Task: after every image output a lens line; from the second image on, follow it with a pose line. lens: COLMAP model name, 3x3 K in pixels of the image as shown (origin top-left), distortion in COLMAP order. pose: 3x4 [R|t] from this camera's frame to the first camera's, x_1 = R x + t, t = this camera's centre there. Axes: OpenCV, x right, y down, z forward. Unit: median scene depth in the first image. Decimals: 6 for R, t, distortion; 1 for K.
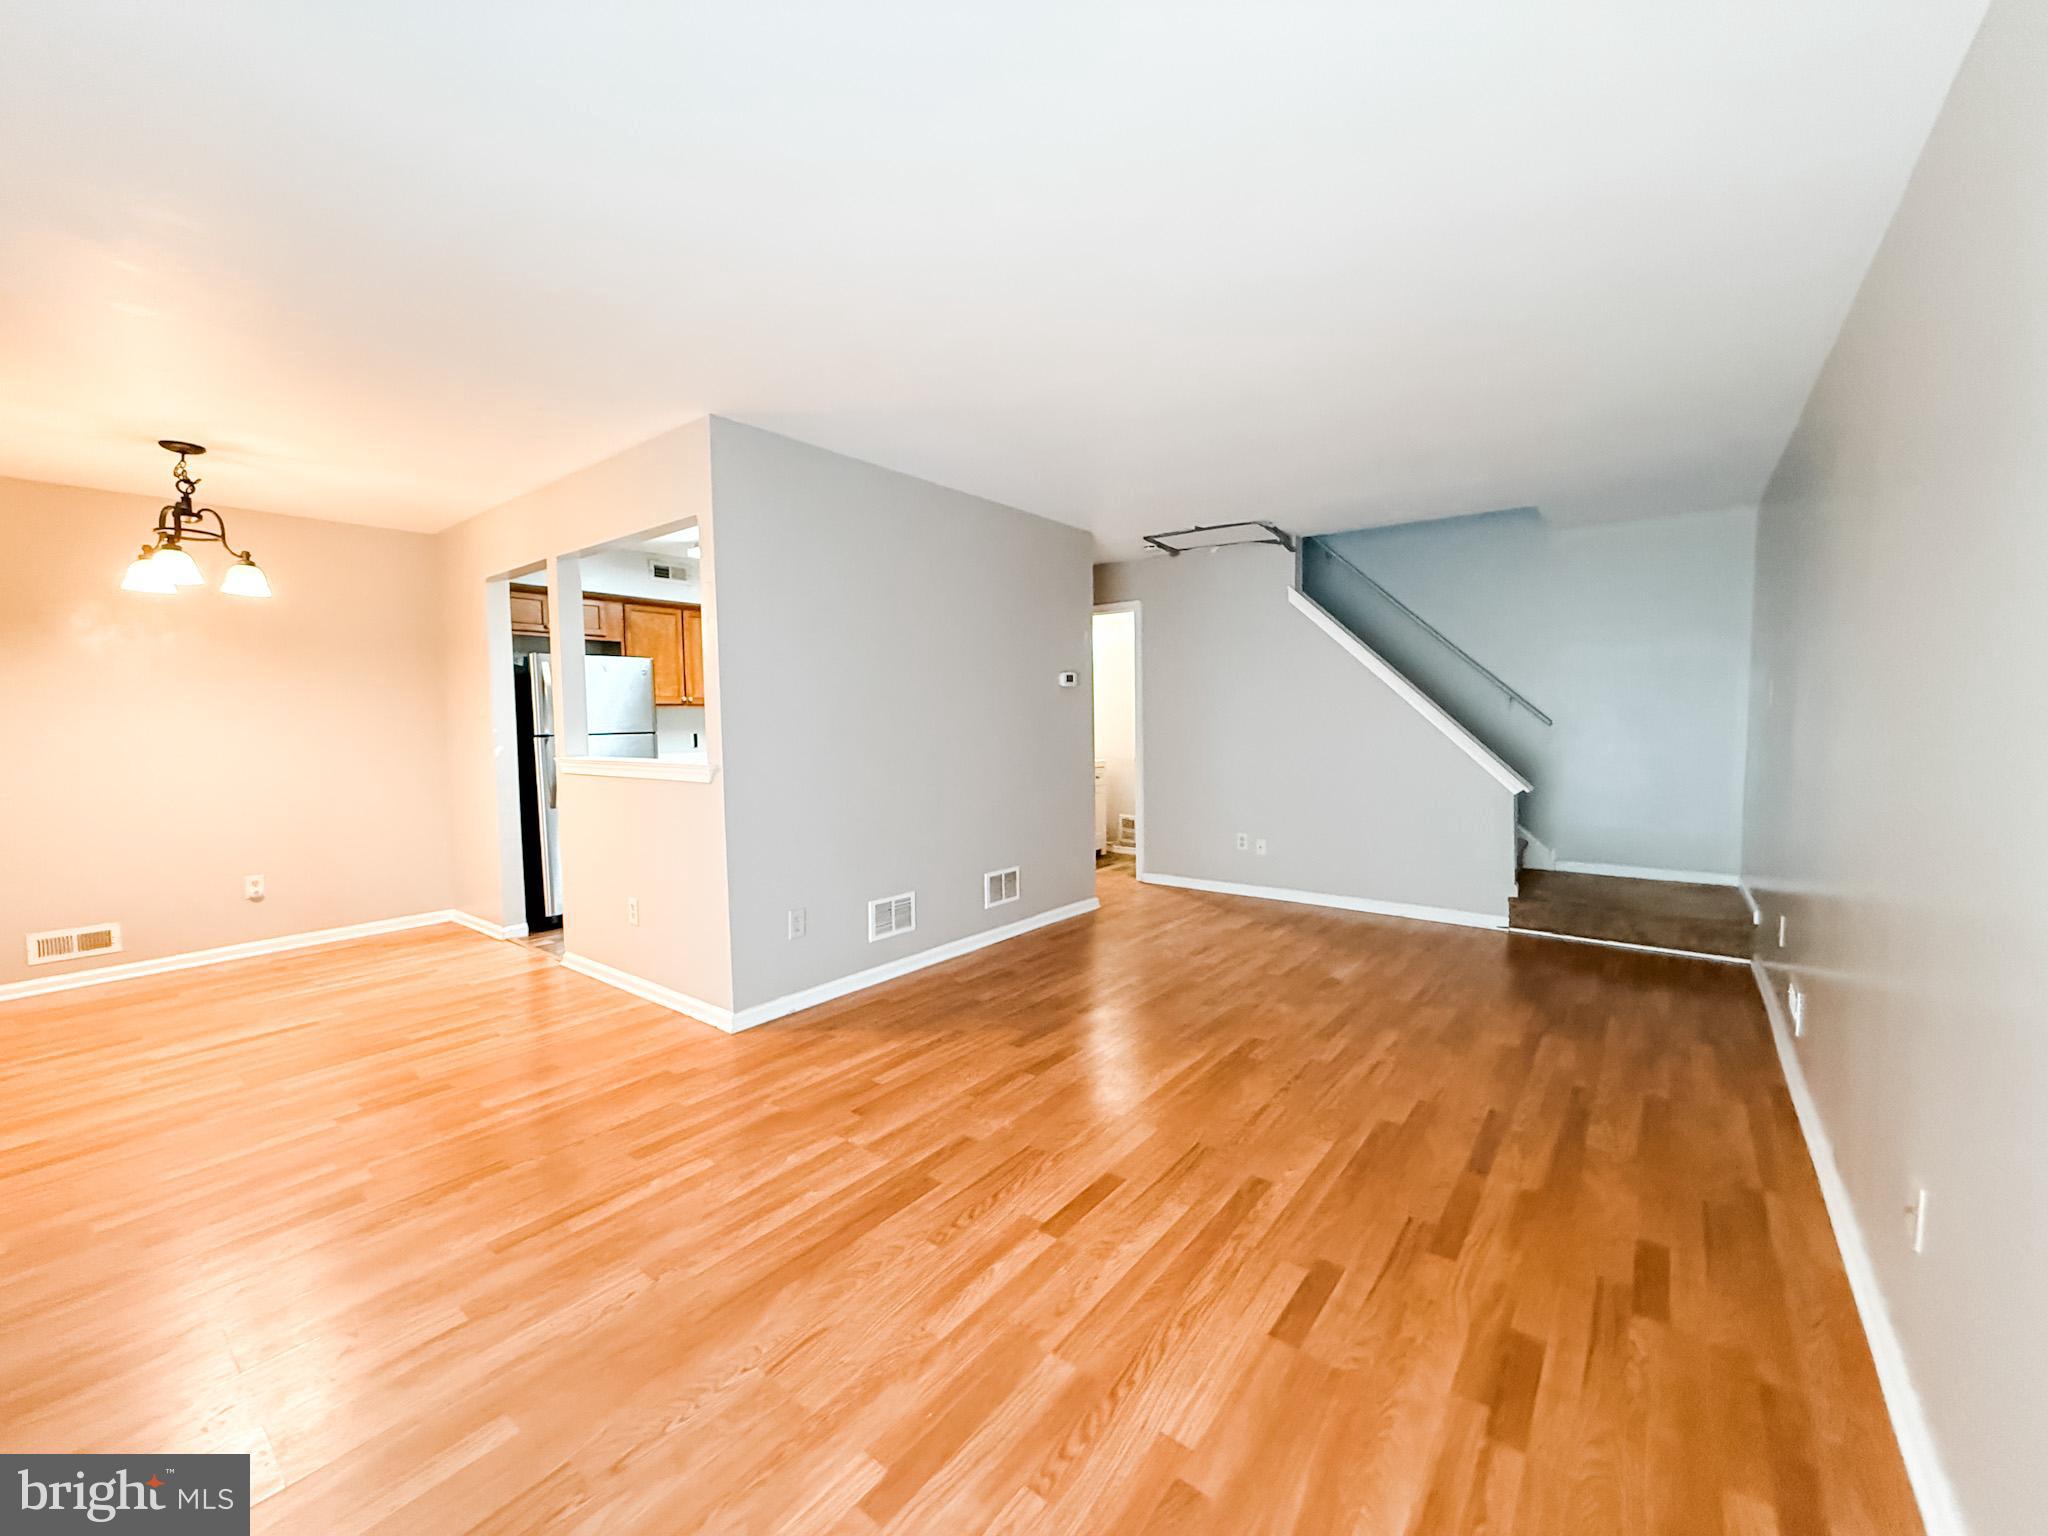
lens RADIAL K [[813.6, 0, 1024.0], [0, 813.6, 768.0], [0, 0, 1]] dist [-0.001637, -0.000147]
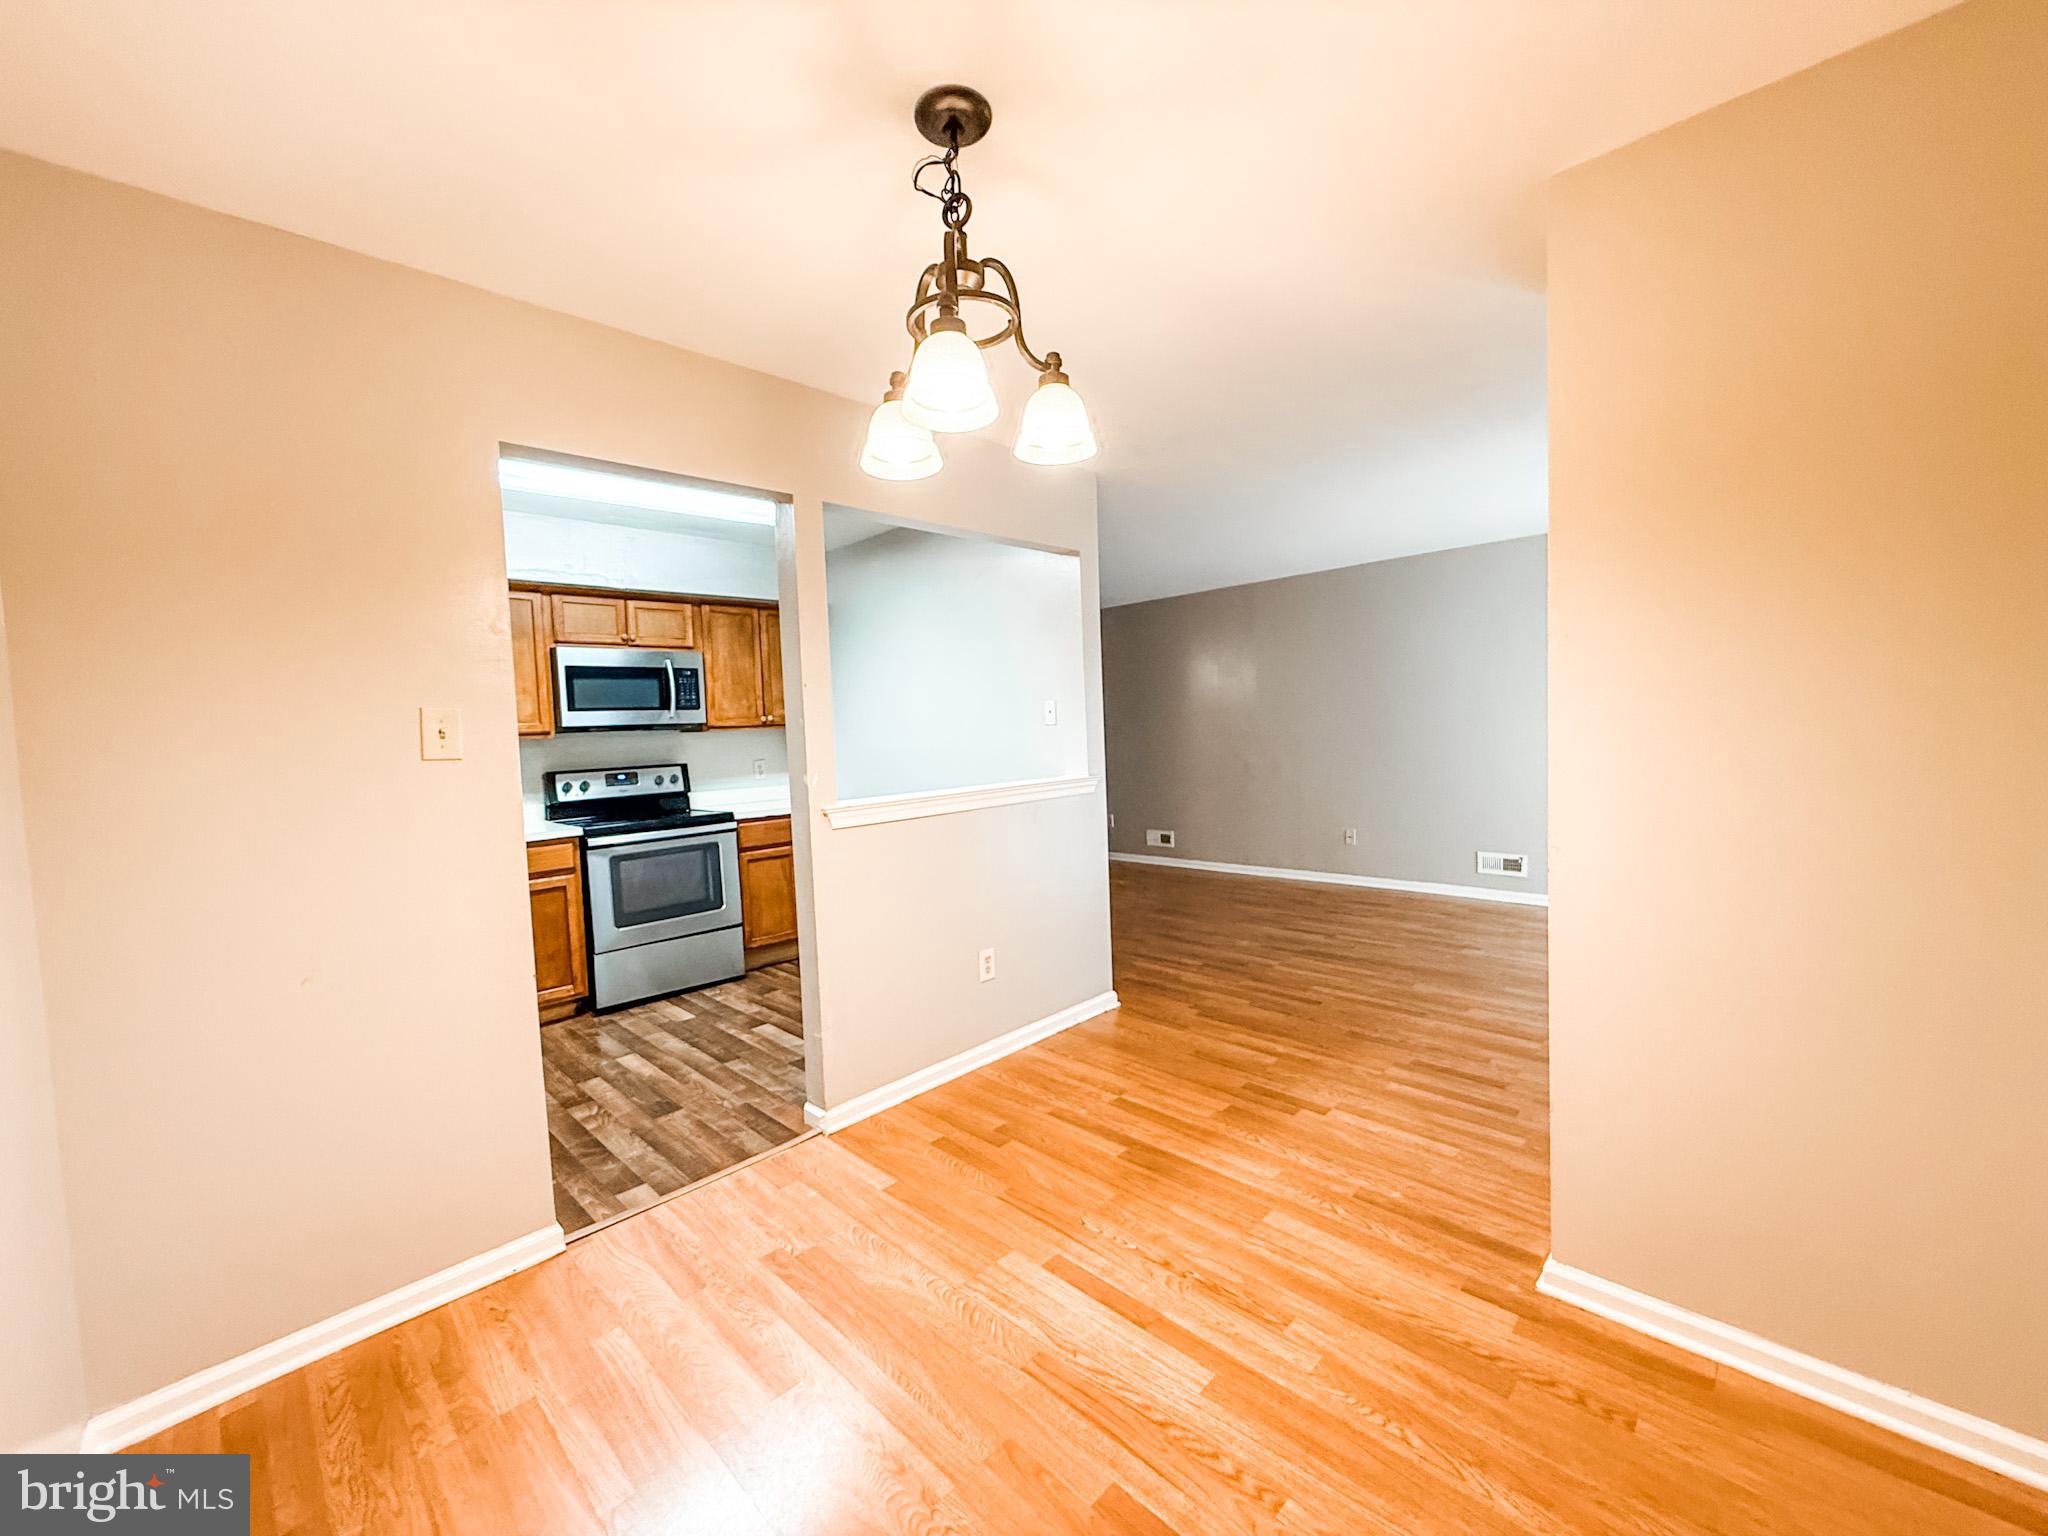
lens RADIAL K [[818.3, 0, 1024.0], [0, 818.3, 768.0], [0, 0, 1]] dist [-0.001728, -0.000085]
pose [[0.110283, -0.041894, 0.993017, -1.665495], [0.101124, 0.994399, 0.030722, -0.063605], [-0.988742, 0.097029, 0.113902, 1.068345]]
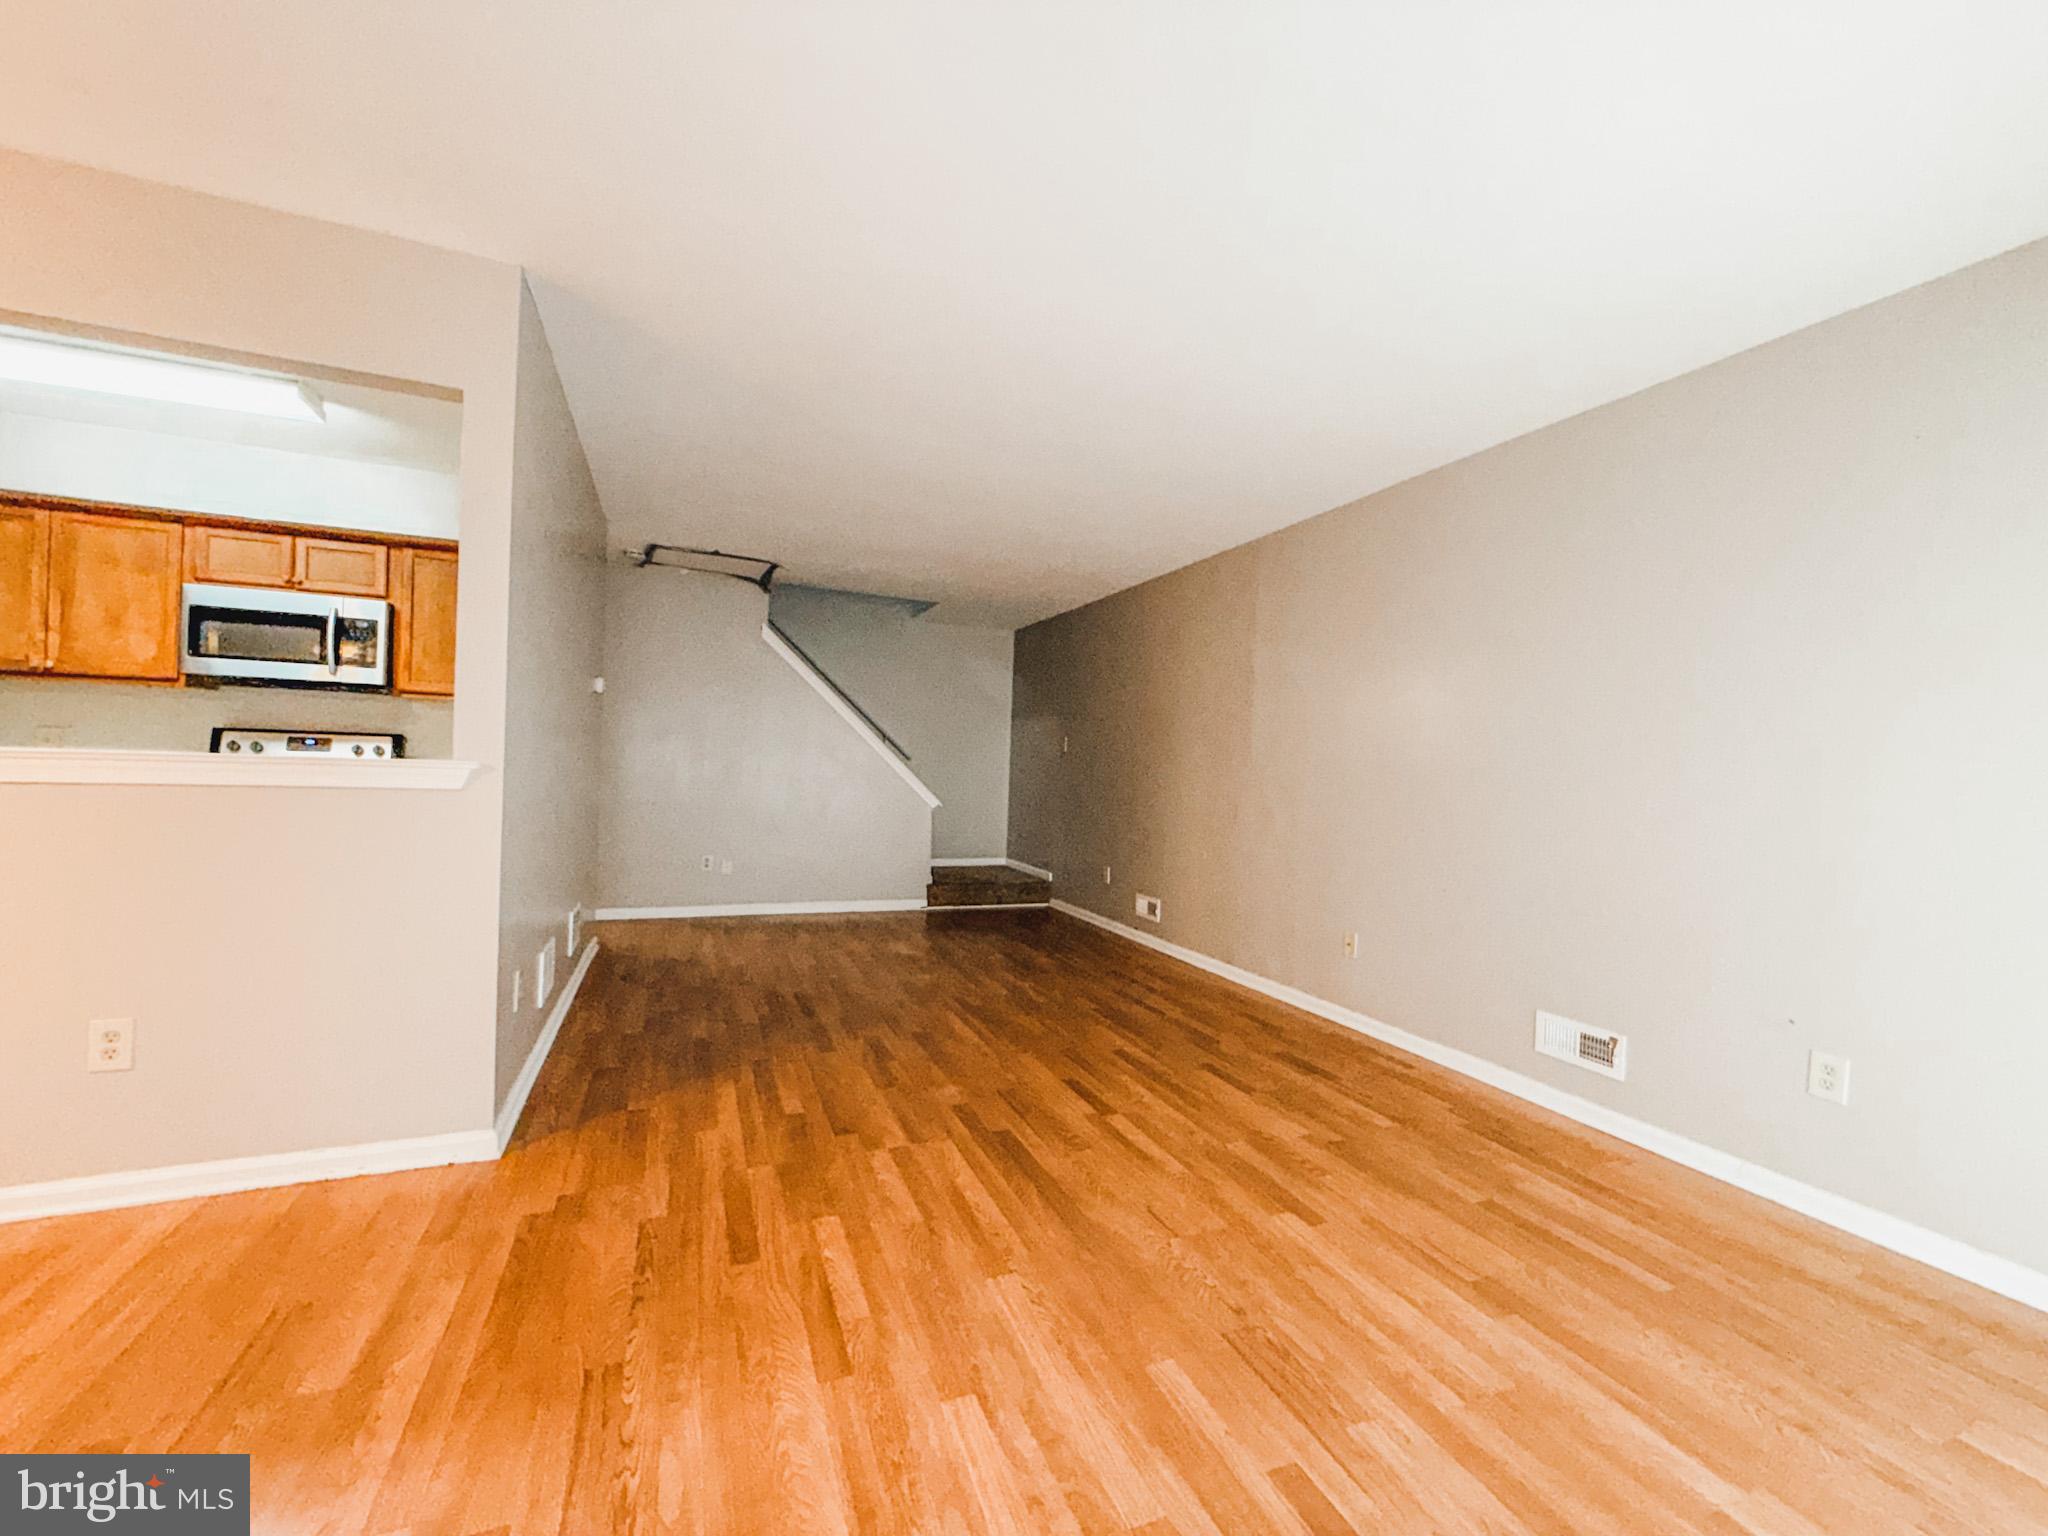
lens RADIAL K [[813.6, 0, 1024.0], [0, 813.6, 768.0], [0, 0, 1]] dist [-0.001637, -0.000147]
pose [[0.485082, 0.031816, 0.873890, -0.823685], [0.012523, 0.998983, -0.043321, 0.040616], [-0.874379, 0.031958, 0.484190, 0.308530]]
